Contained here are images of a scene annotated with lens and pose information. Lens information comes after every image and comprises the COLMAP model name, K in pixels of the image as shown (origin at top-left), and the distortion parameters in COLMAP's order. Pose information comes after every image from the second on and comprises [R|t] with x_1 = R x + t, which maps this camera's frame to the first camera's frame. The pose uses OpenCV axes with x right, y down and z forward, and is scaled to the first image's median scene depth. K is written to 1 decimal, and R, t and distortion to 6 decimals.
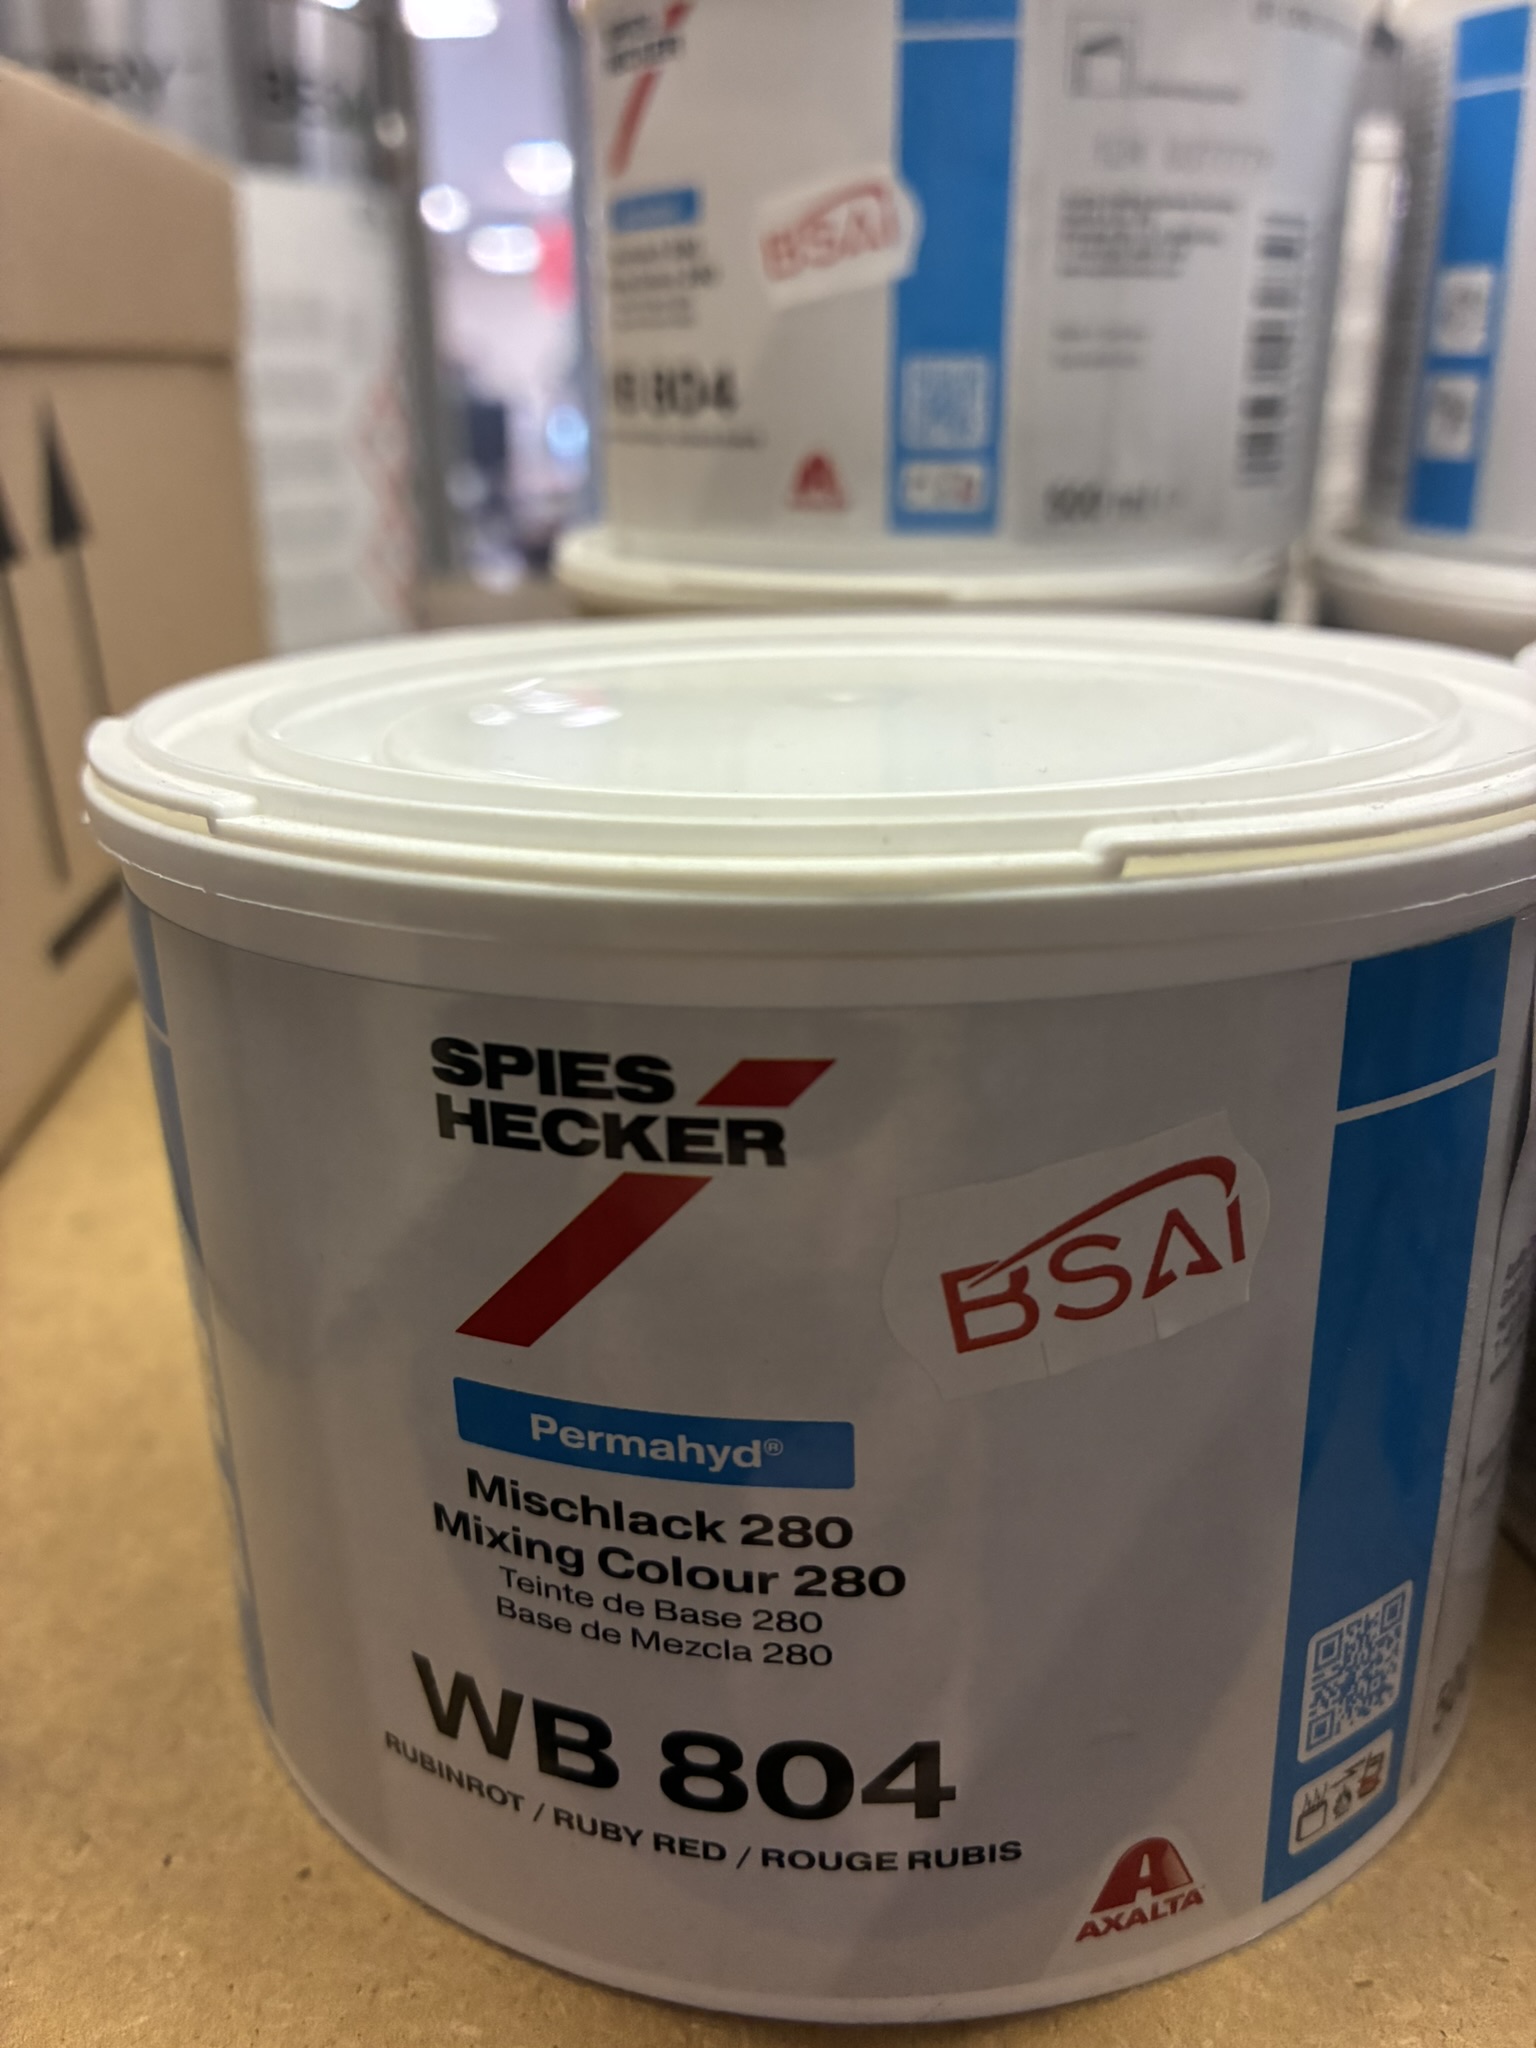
lens RADIAL K [[1665.1, 0, 761.1], [0, 1665.1, 978.8], [0, 0, 1]] dist [-0.104282, 0.018491]
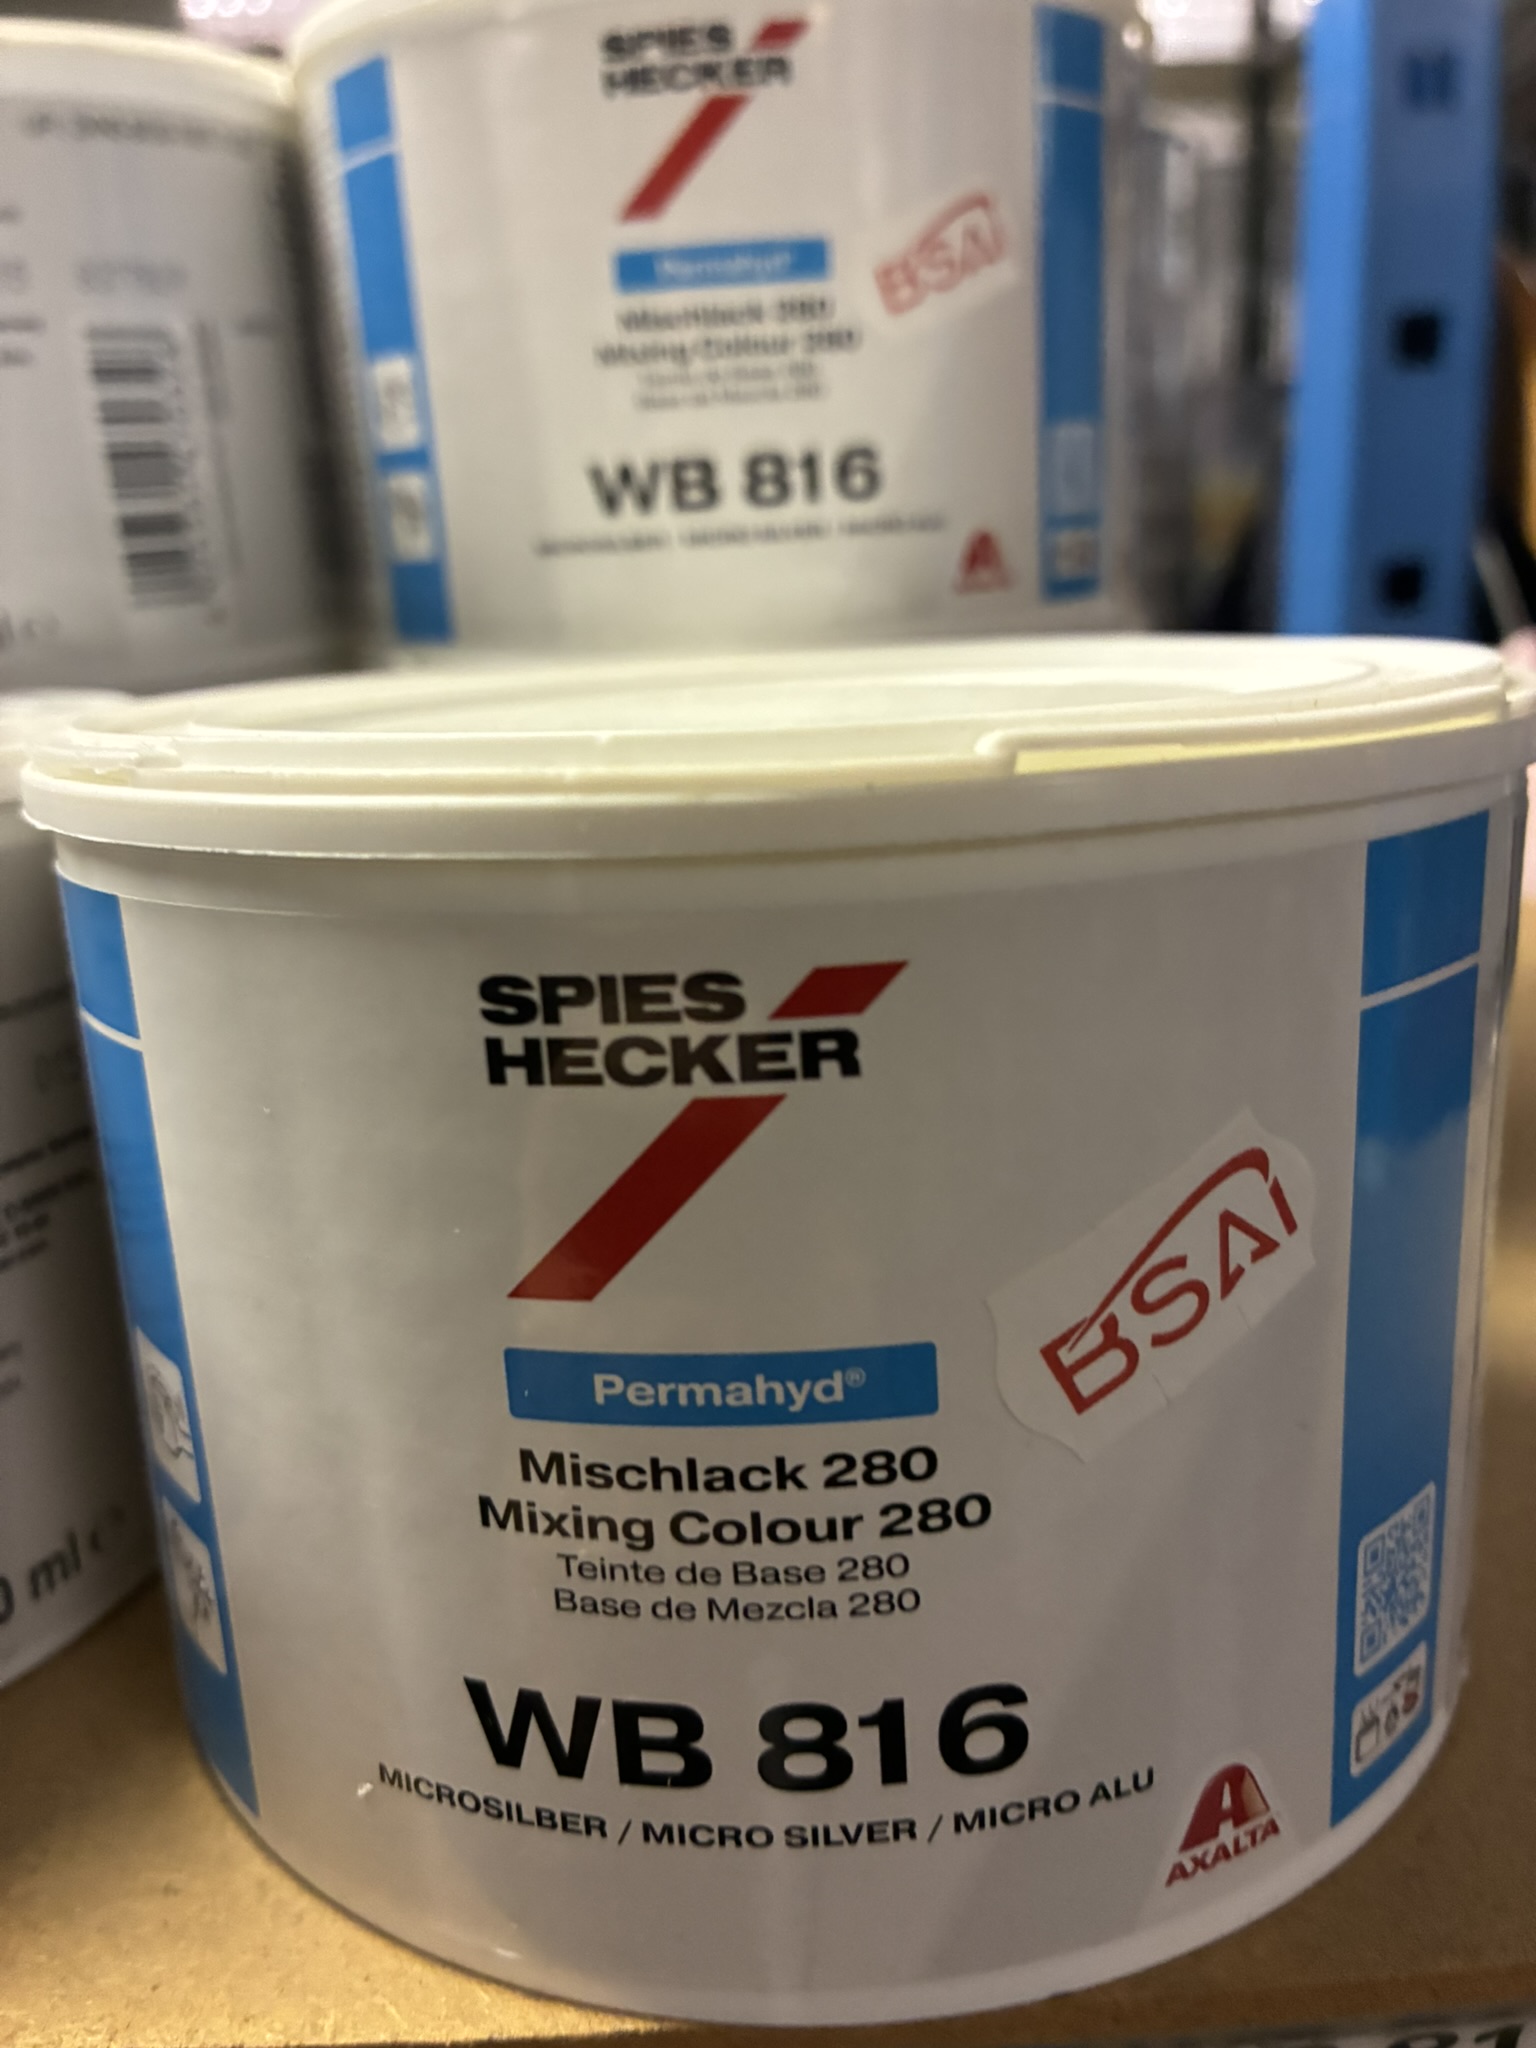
lens RADIAL K [[1665.1, 0, 761.1], [0, 1665.1, 978.8], [0, 0, 1]] dist [-0.104282, 0.018491]
pose [[0.986418, -0.060192, 0.152825, -0.176346], [0.073773, 0.993663, -0.084805, 0.124005], [-0.146752, 0.094928, 0.984608, 0.022173]]
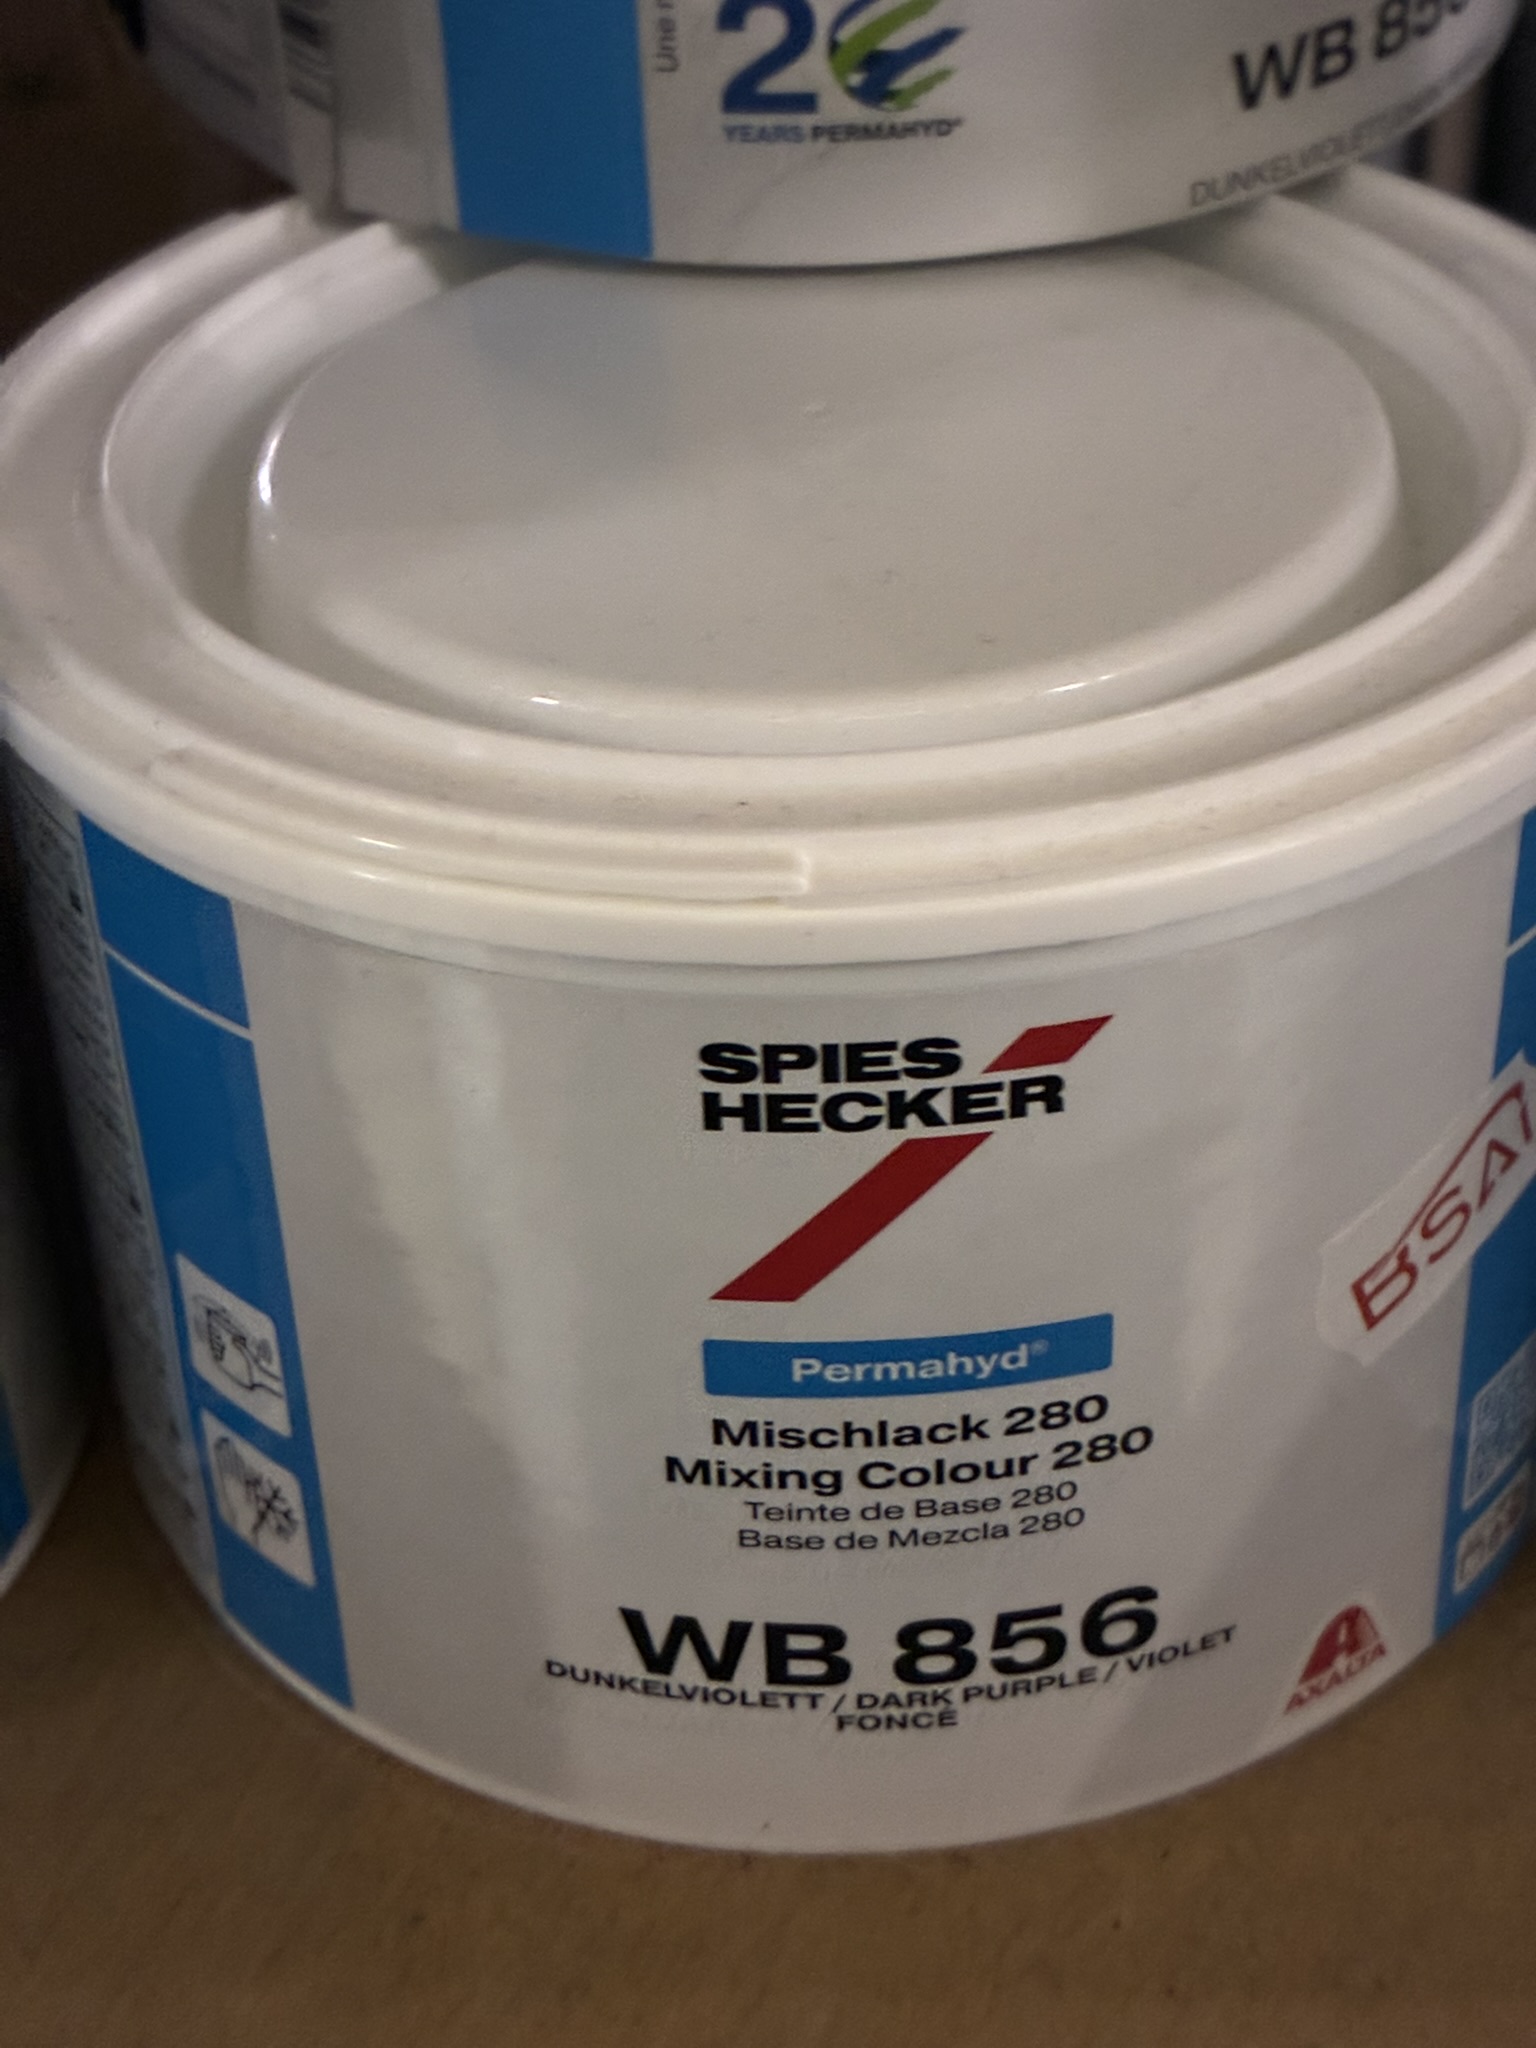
lens RADIAL K [[3036.3, 0, 768.0], [0, 3036.3, 1024.0], [0, 0, 1]] dist [0.309797, -0.018928]
pose [[0.948225, -0.181741, 0.260461, -0.602083], [0.091366, 0.941519, 0.324335, -0.535303], [-0.304174, -0.283745, 0.909377, -0.631192]]
